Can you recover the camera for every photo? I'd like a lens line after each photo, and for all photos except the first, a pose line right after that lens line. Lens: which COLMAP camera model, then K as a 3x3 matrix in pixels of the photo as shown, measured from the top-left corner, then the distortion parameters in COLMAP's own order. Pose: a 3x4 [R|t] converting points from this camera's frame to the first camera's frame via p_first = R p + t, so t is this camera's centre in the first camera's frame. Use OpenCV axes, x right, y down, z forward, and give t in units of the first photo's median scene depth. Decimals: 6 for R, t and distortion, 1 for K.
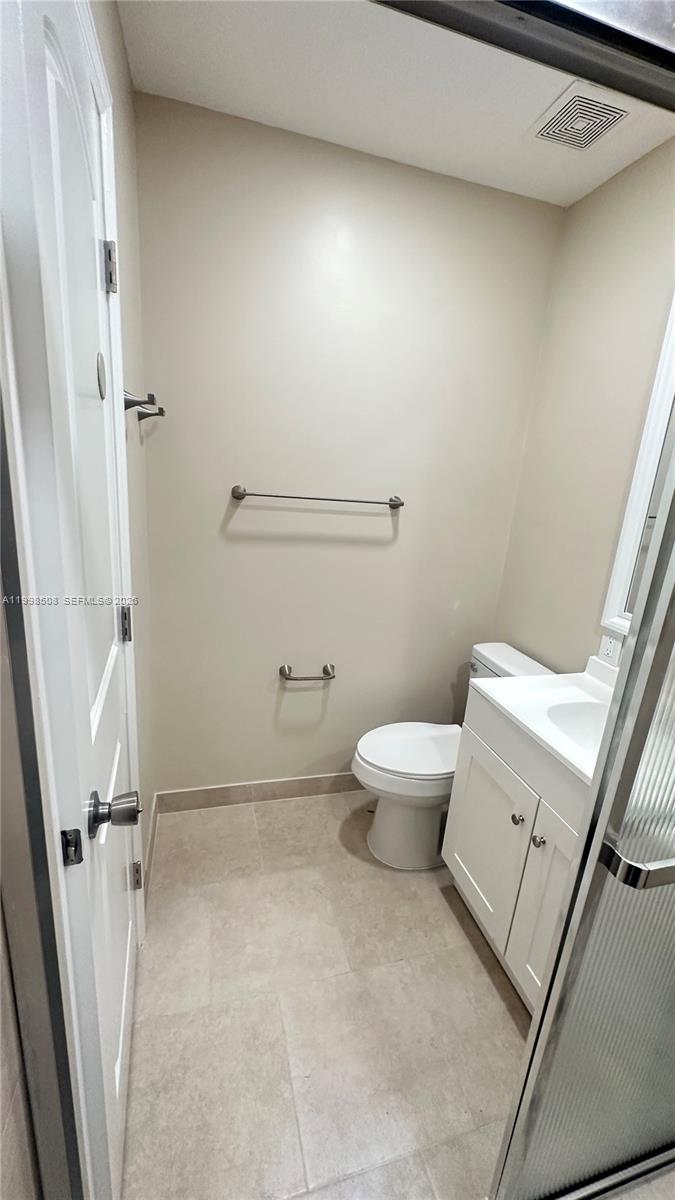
lens RADIAL K [[480.1, 0, 337.5], [0, 480.1, 600.0], [0, 0, 1]] dist [-0.002031, 0.000029]
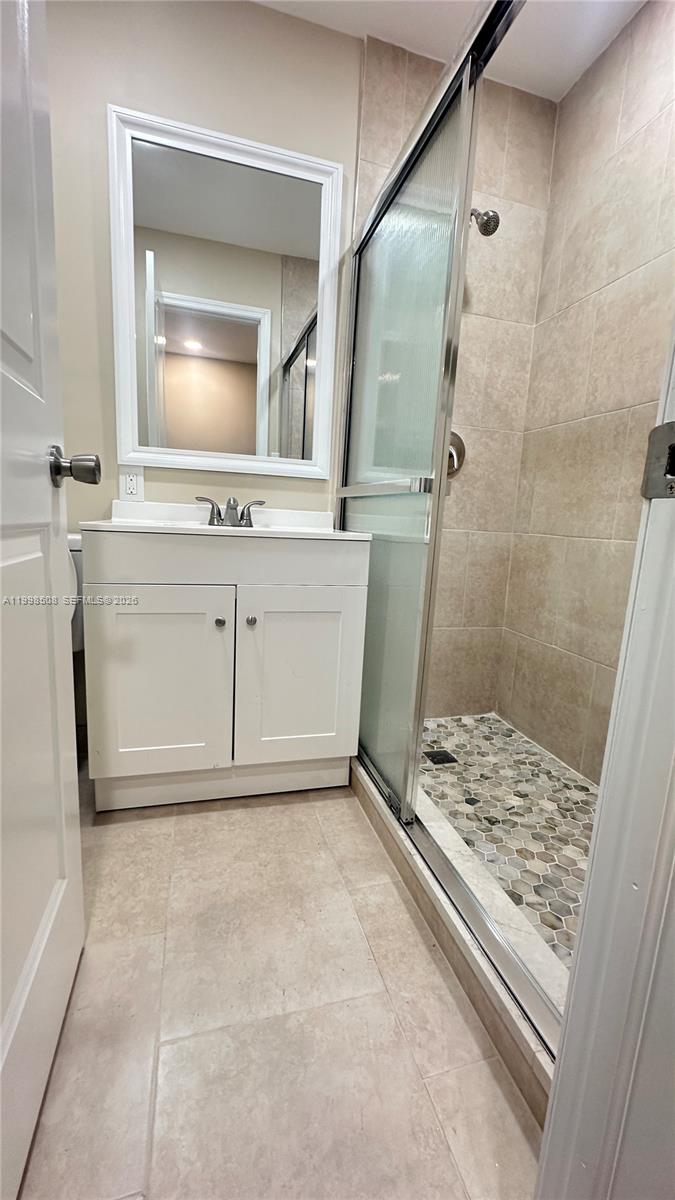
lens RADIAL K [[480.1, 0, 337.5], [0, 480.1, 600.0], [0, 0, 1]] dist [-0.002031, 0.000029]
pose [[0.003326, -0.238901, 0.971038, -0.595424], [0.221183, 0.947169, 0.232271, 0.231943], [-0.975227, 0.214005, 0.055991, 0.681707]]
